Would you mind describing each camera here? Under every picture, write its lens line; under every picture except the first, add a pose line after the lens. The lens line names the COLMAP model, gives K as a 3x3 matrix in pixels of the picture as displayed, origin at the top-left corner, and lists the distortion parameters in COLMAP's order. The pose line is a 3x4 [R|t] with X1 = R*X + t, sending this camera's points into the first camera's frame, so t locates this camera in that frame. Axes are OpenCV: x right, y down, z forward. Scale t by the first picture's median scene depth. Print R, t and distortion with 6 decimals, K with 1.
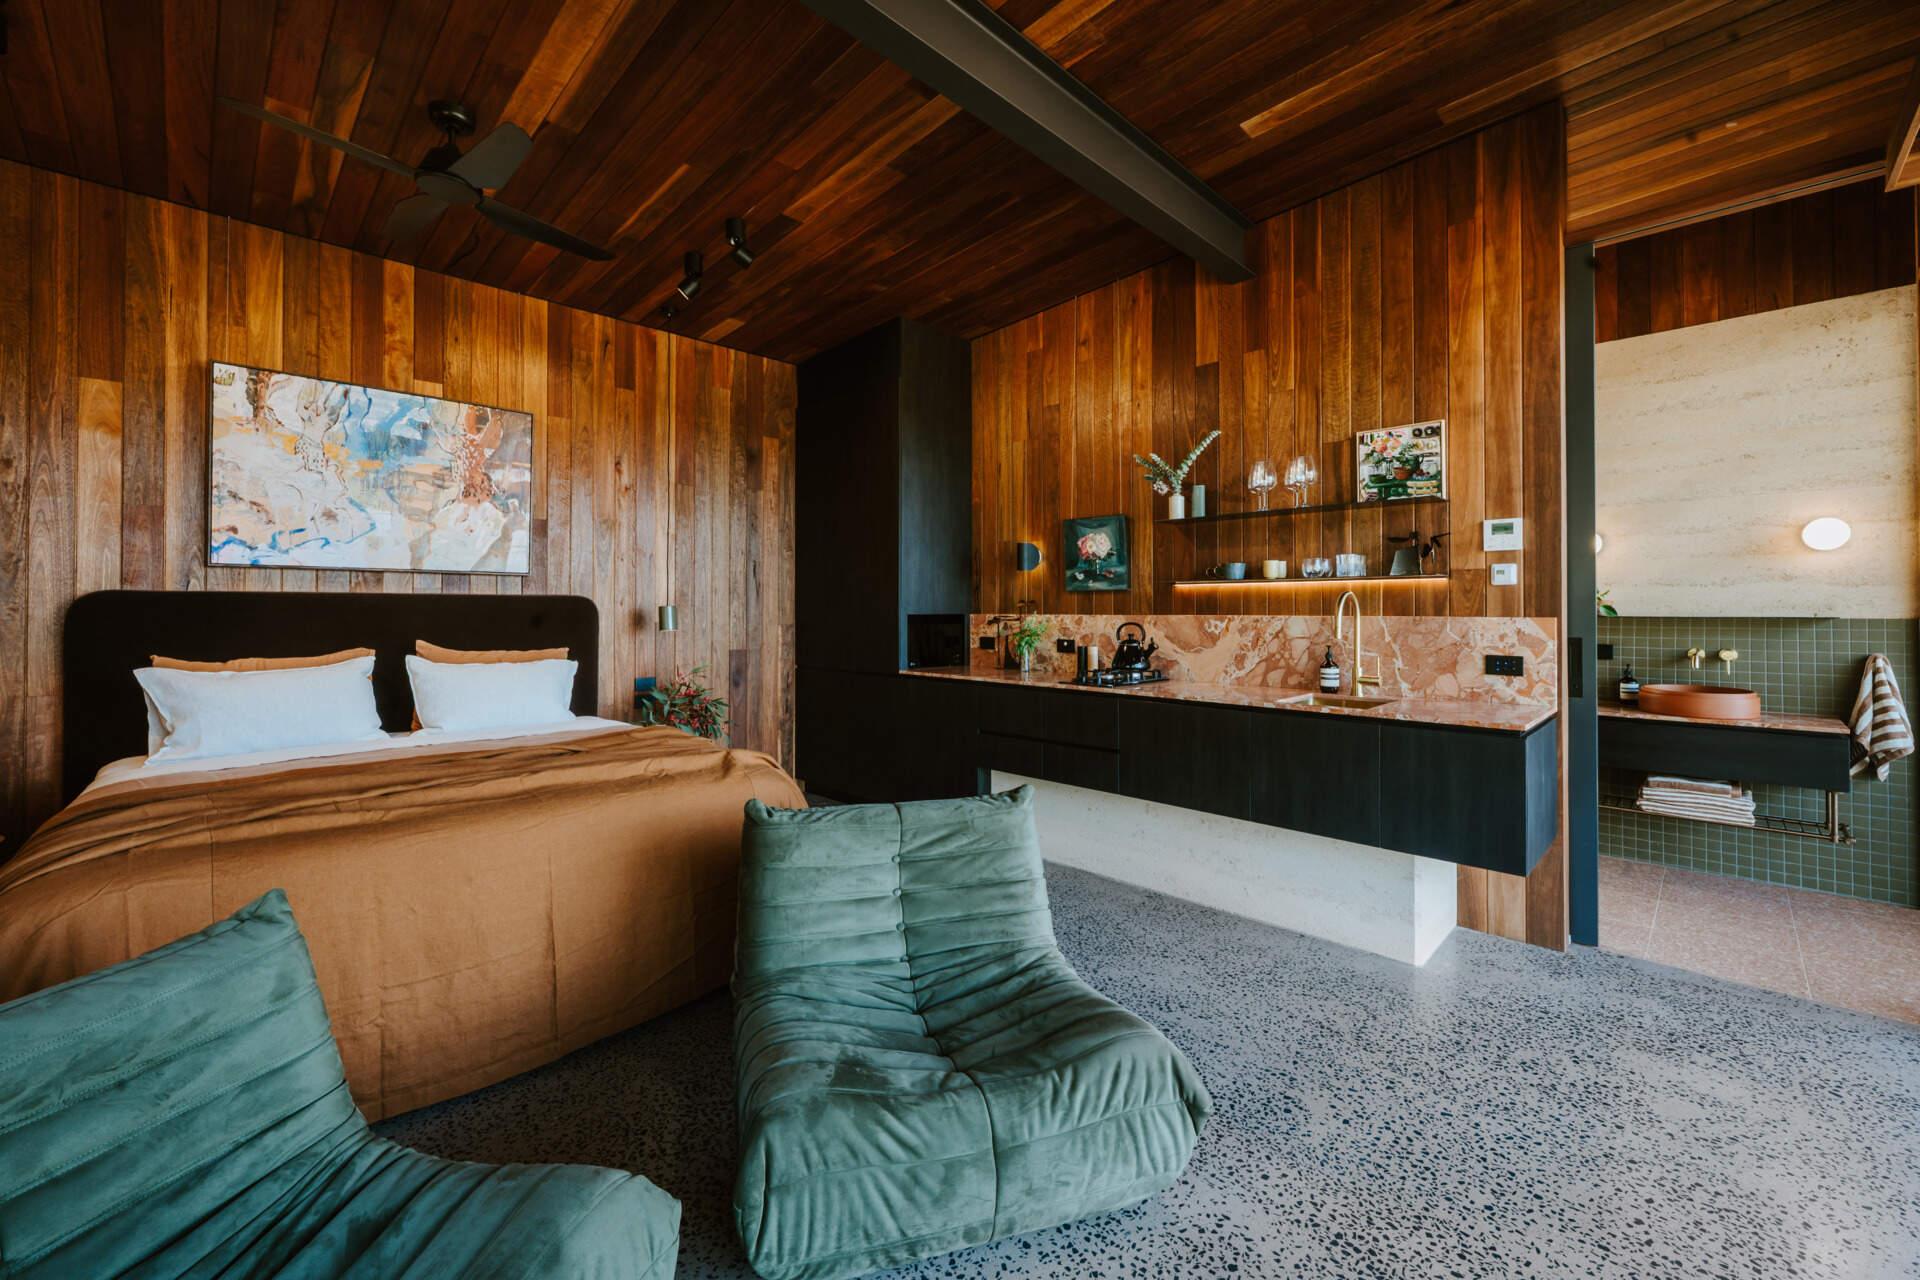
lens RADIAL K [[765.9, 0, 949.5], [0, 765.9, 603.8], [0, 0, 1]] dist [-0.000670, 0.000021]
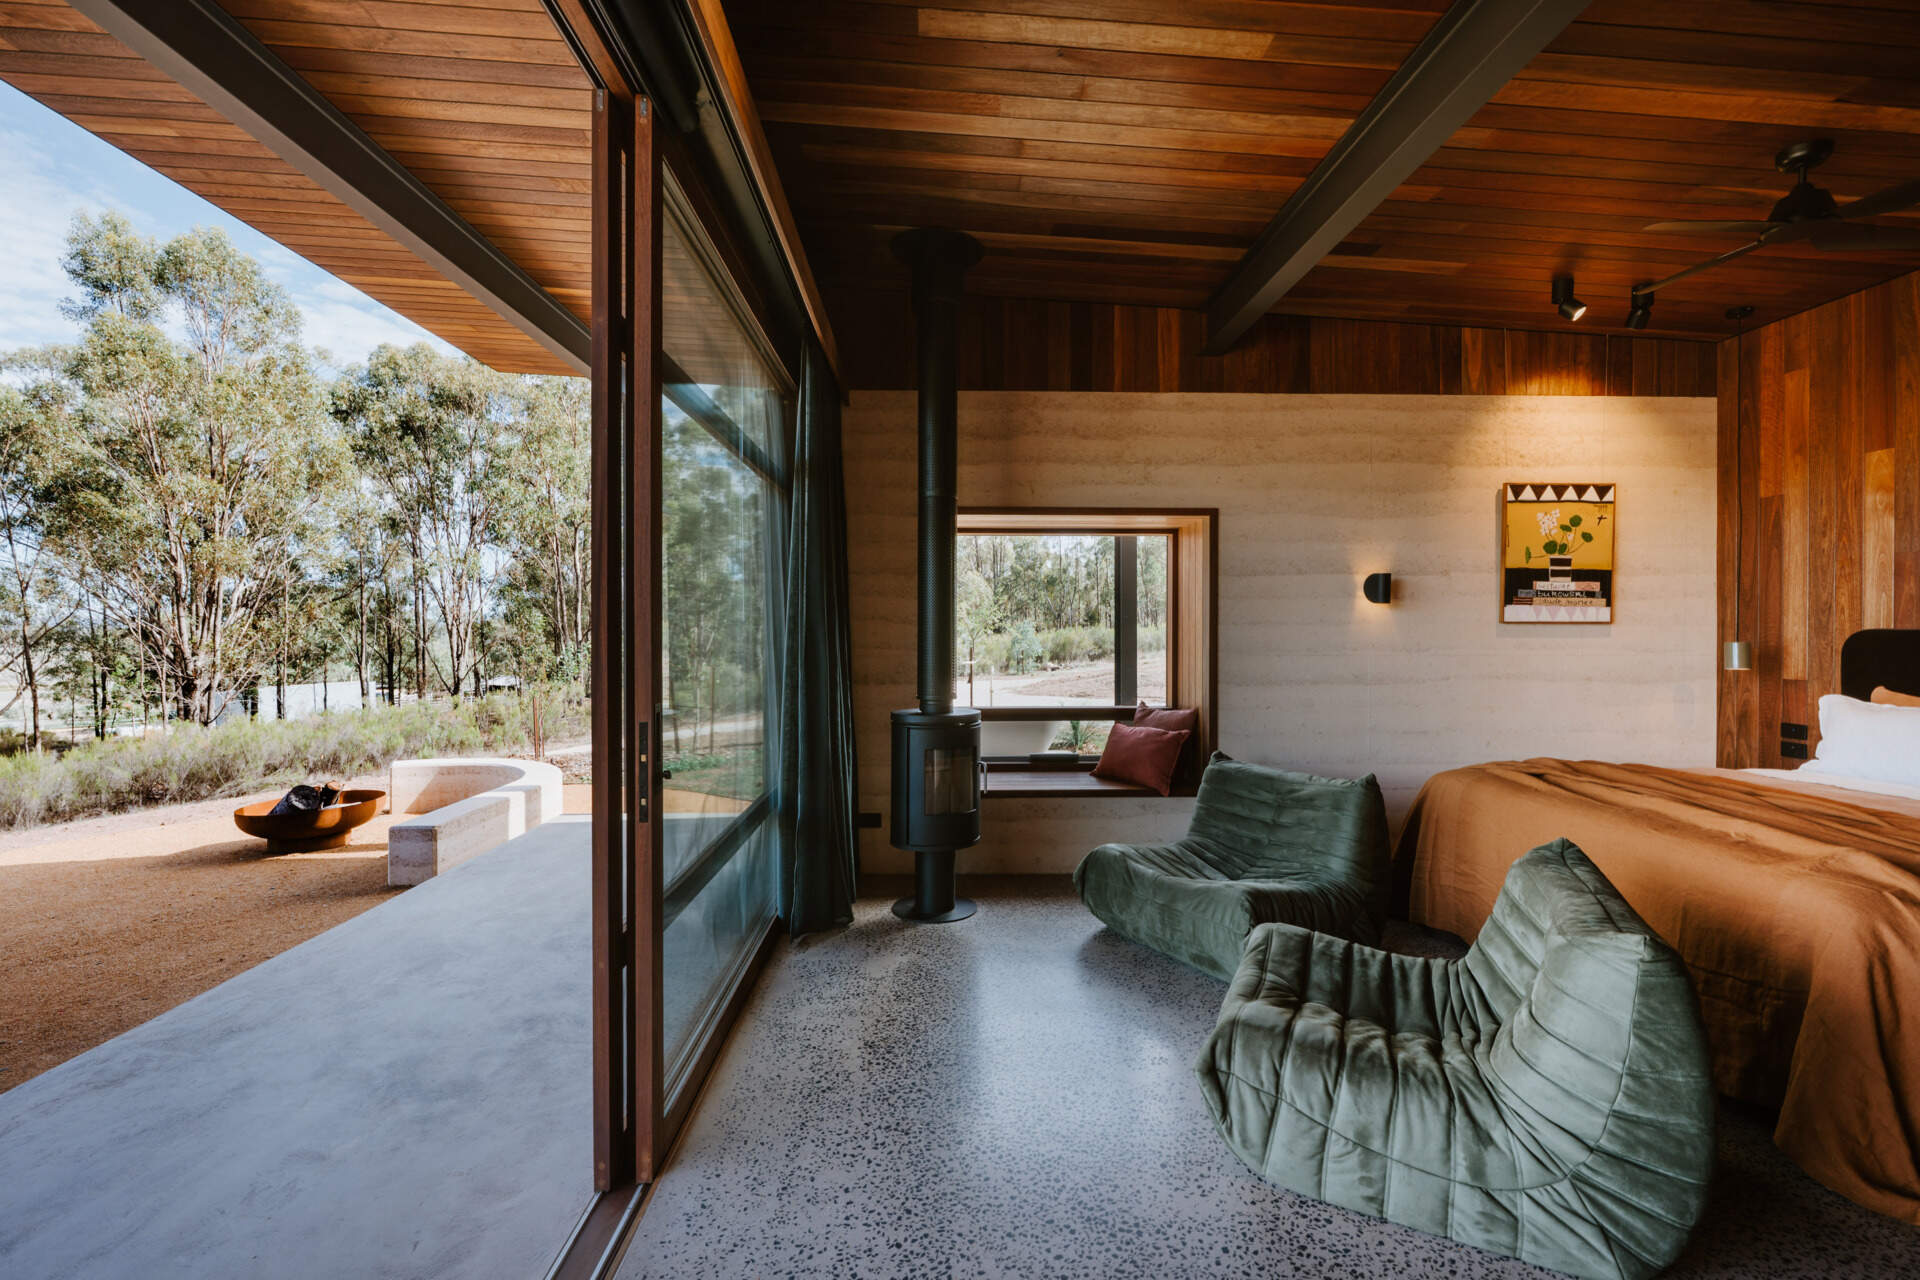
lens RADIAL K [[809.8, 0, 970.2], [0, 809.8, 626.4], [0, 0, 1]] dist [0.000640, 0.000521]
pose [[-0.665217, -0.006354, -0.746623, 0.569272], [0.002445, 0.999940, -0.010688, -0.008800], [0.746646, -0.008936, -0.665161, 0.591704]]
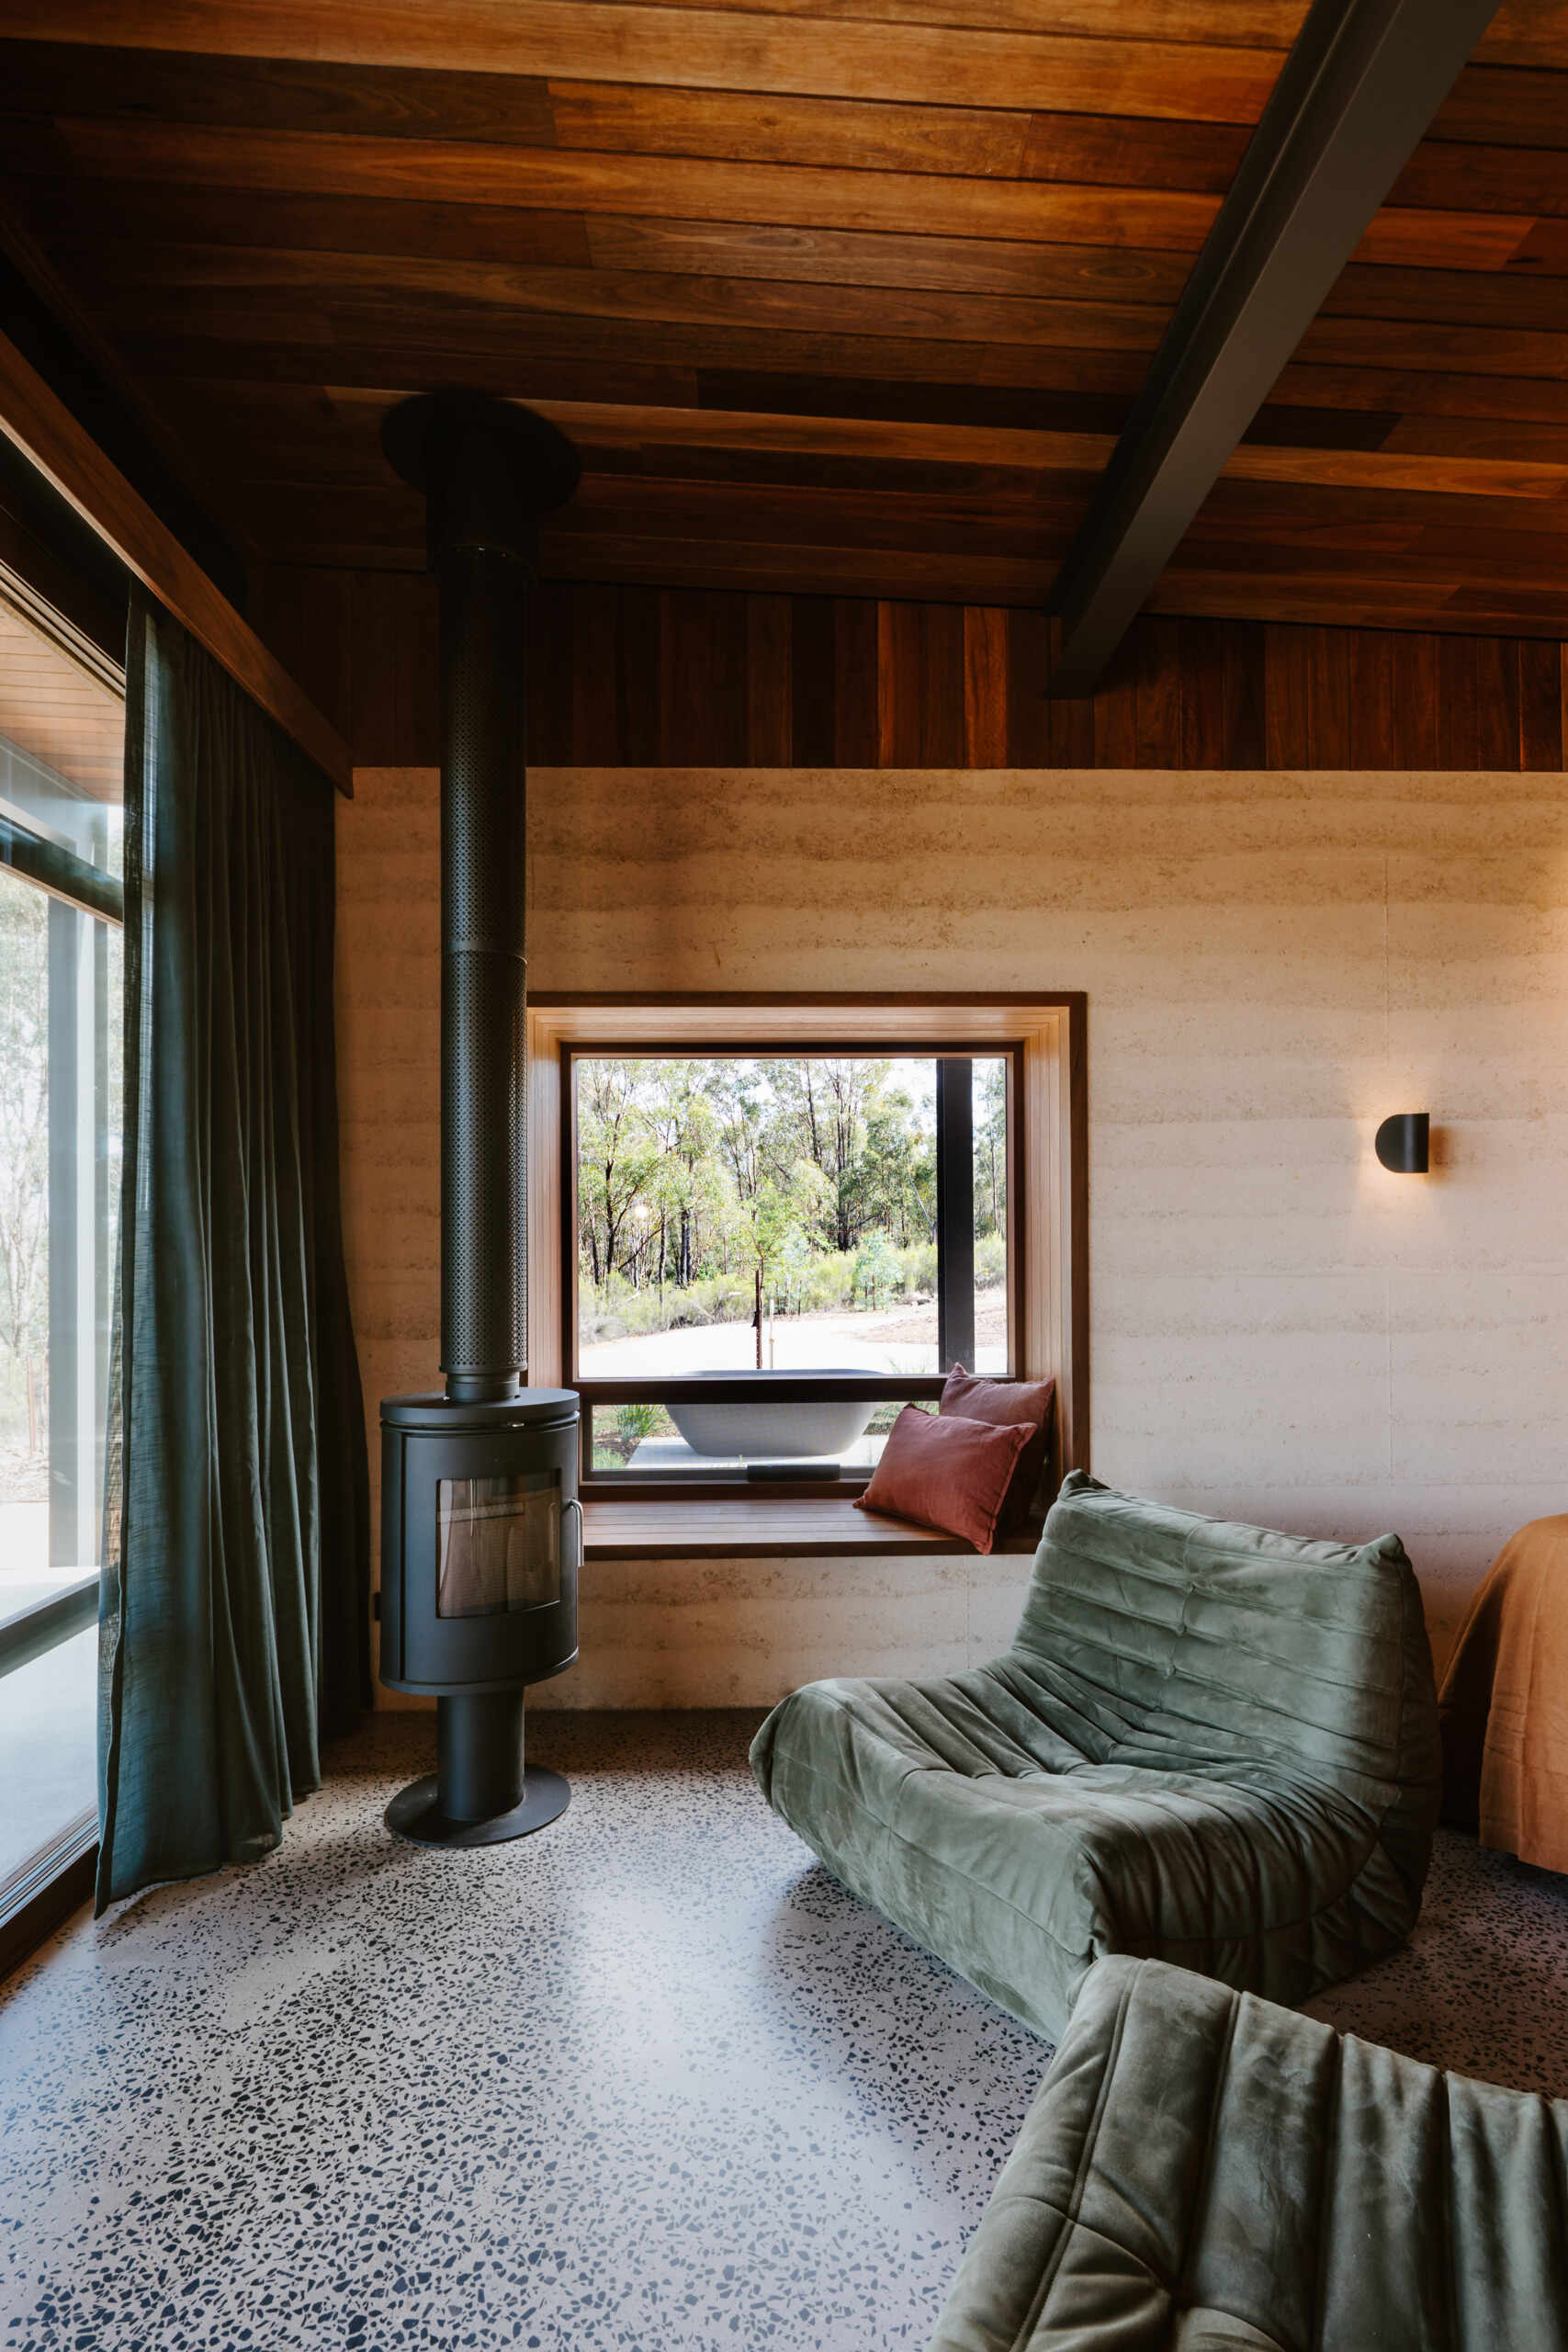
lens RADIAL K [[1183.7, 0, 762.3], [0, 1183.7, 1223.6], [0, 0, 1]] dist [-0.002653, -0.000610]
pose [[-0.689104, -0.013292, -0.724540, 0.287593], [0.007396, 0.999651, -0.025373, 0.000940], [0.724624, -0.022844, -0.688765, 0.517722]]
